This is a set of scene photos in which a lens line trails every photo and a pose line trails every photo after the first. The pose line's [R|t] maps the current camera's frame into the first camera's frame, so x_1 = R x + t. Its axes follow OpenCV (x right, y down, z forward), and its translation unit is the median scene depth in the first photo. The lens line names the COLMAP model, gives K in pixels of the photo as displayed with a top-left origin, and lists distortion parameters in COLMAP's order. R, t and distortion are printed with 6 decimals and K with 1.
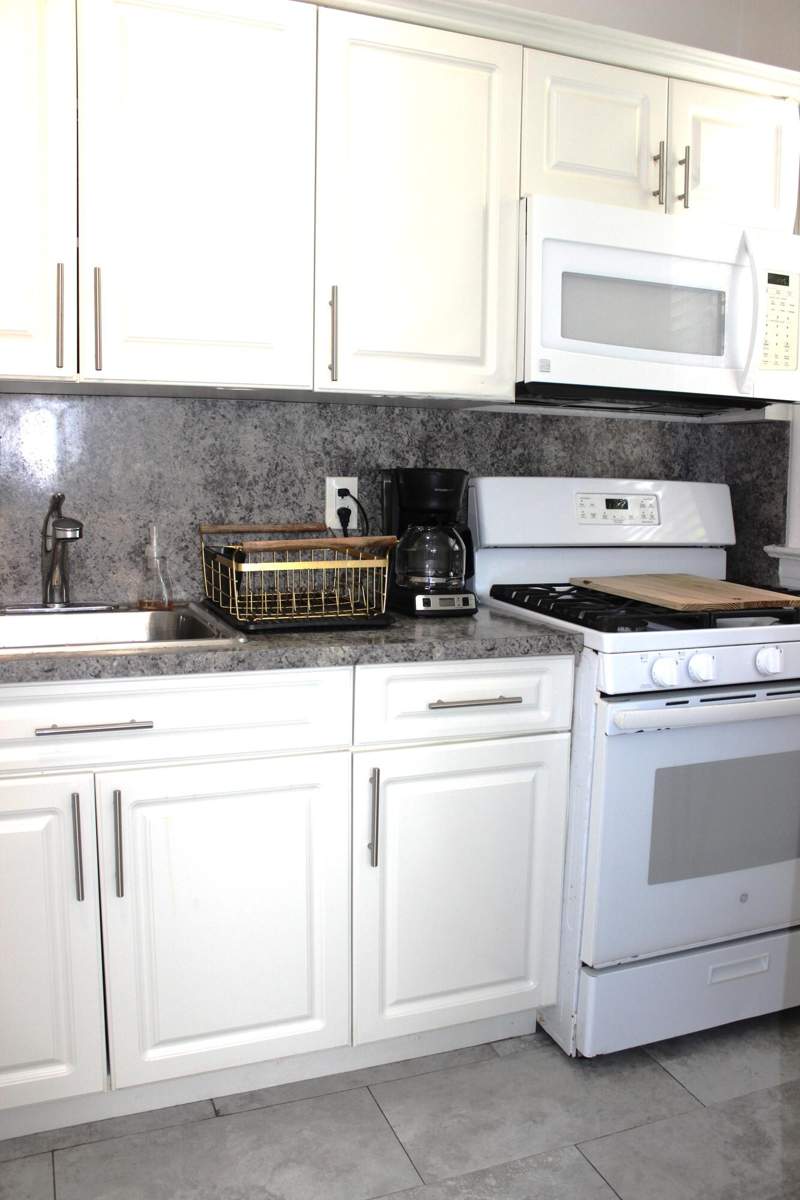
lens RADIAL K [[978.3, 0, 400.0], [0, 978.3, 600.0], [0, 0, 1]] dist [-0.160125, 0.112343]
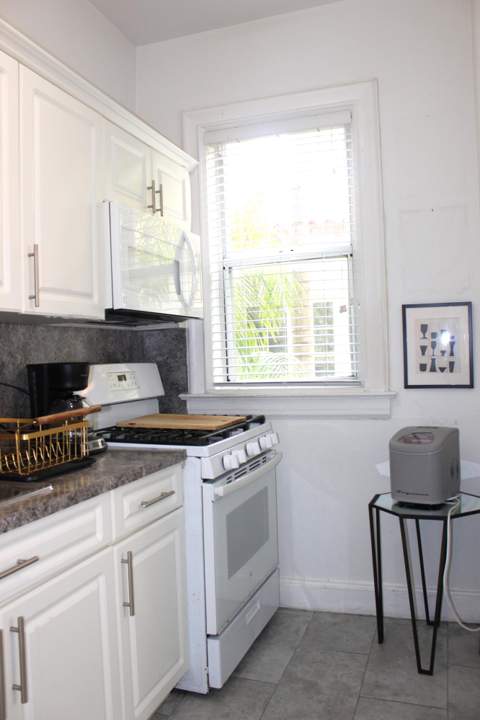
lens RADIAL K [[587.0, 0, 240.0], [0, 587.0, 360.0], [0, 0, 1]] dist [-0.160125, 0.112343]
pose [[0.666925, -0.044907, 0.743770, -0.483051], [0.139669, 0.988024, -0.065585, -0.038695], [-0.731917, 0.147622, 0.665210, 0.173652]]
